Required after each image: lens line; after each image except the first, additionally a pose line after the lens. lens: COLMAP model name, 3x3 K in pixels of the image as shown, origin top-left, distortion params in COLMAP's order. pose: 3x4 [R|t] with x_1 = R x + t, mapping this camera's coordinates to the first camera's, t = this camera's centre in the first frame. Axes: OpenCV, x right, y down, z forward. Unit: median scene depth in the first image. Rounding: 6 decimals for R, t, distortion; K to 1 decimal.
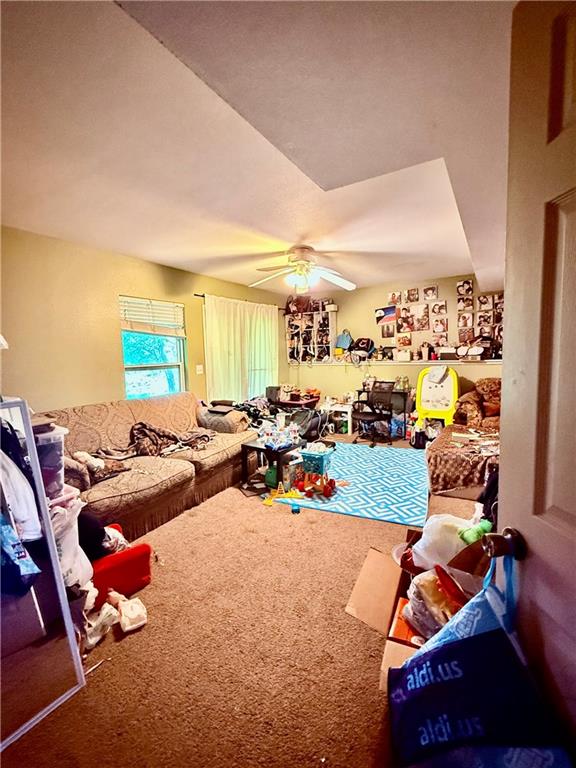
lens RADIAL K [[345.5, 0, 288.0], [0, 345.5, 384.0], [0, 0, 1]] dist [0.002007, 0.000357]
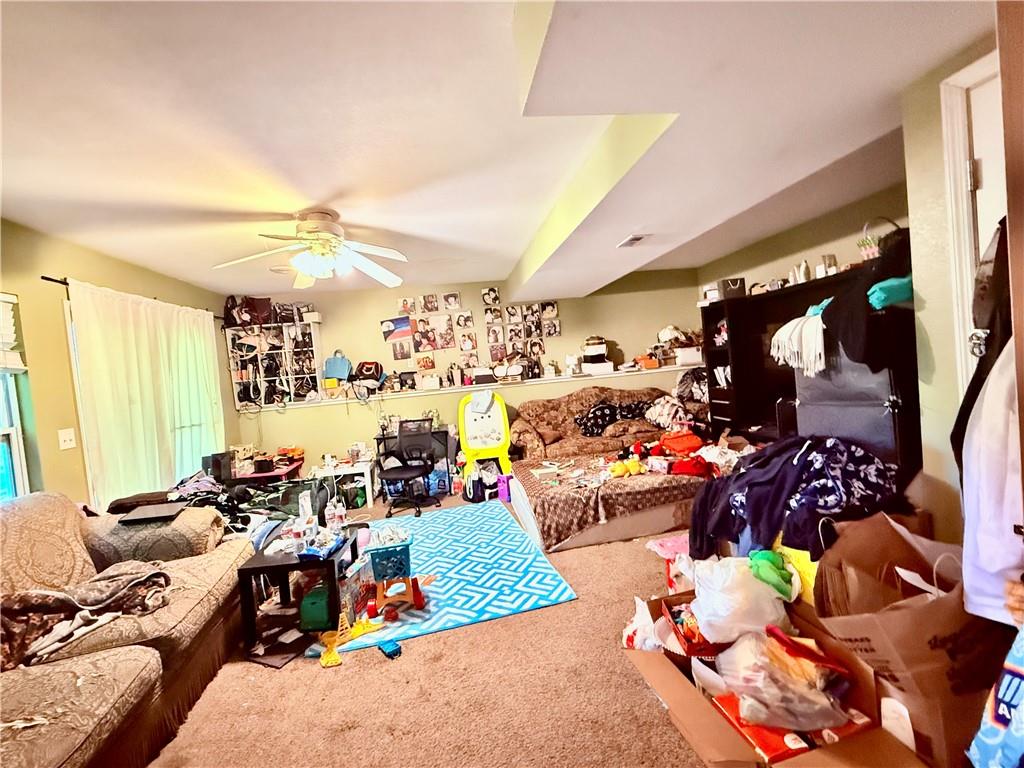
lens RADIAL K [[460.7, 0, 512.0], [0, 460.7, 384.0], [0, 0, 1]] dist [0.002007, 0.000357]
pose [[0.772712, -0.067664, 0.631139, -0.167843], [0.128072, 0.990473, -0.050613, -0.006606], [-0.621702, 0.119941, 0.774016, 0.139030]]
